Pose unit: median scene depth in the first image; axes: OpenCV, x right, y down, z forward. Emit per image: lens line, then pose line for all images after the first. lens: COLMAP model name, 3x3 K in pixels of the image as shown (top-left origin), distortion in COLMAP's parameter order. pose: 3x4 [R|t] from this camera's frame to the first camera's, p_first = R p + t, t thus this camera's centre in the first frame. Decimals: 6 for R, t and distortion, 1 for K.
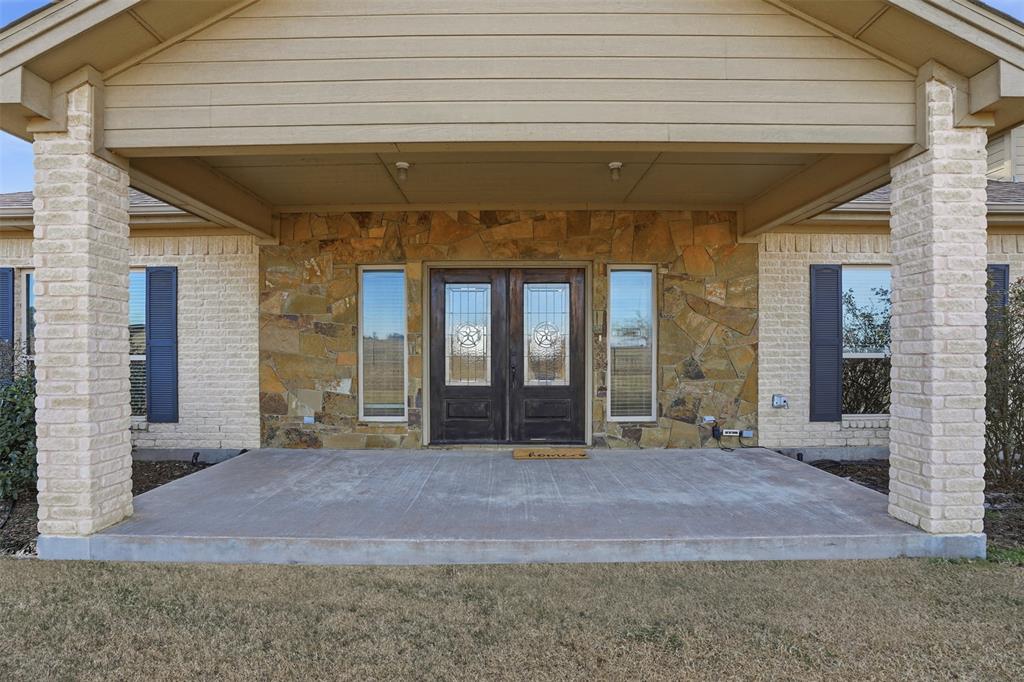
lens RADIAL K [[484.0, 0, 517.7], [0, 484.0, 350.5], [0, 0, 1]] dist [-0.052706, 0.017866]
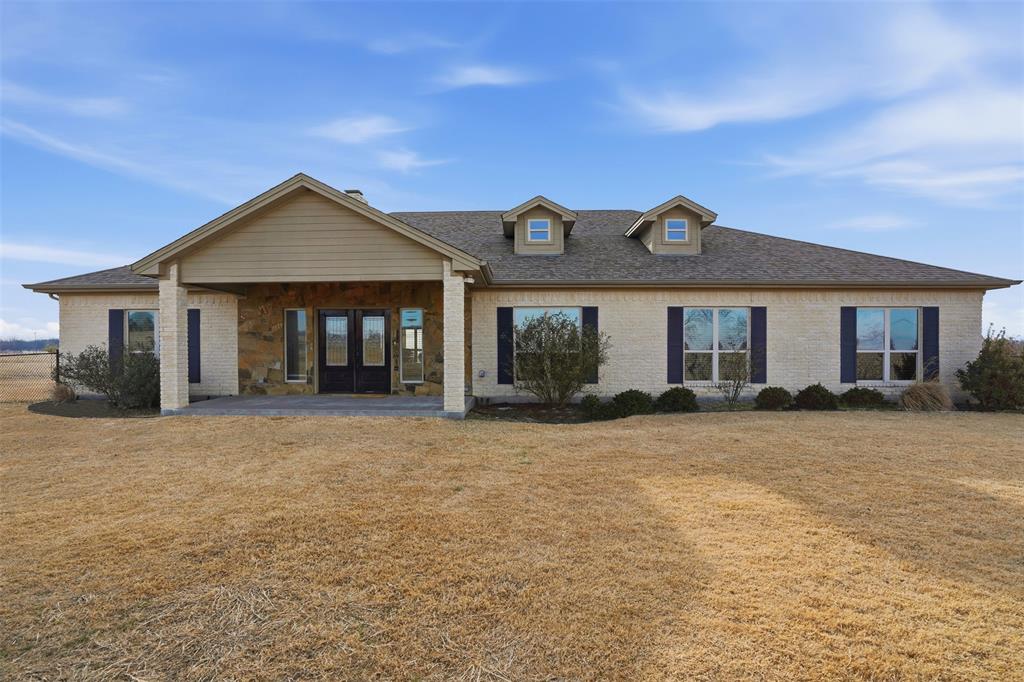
lens RADIAL K [[484.0, 0, 504.8], [0, 484.0, 348.7], [0, 0, 1]] dist [-0.052706, 0.017866]
pose [[0.999611, 0.001705, -0.027828, 0.706044], [-0.001525, 0.999978, 0.006496, -0.015421], [0.027838, -0.006451, 0.999592, -1.091943]]
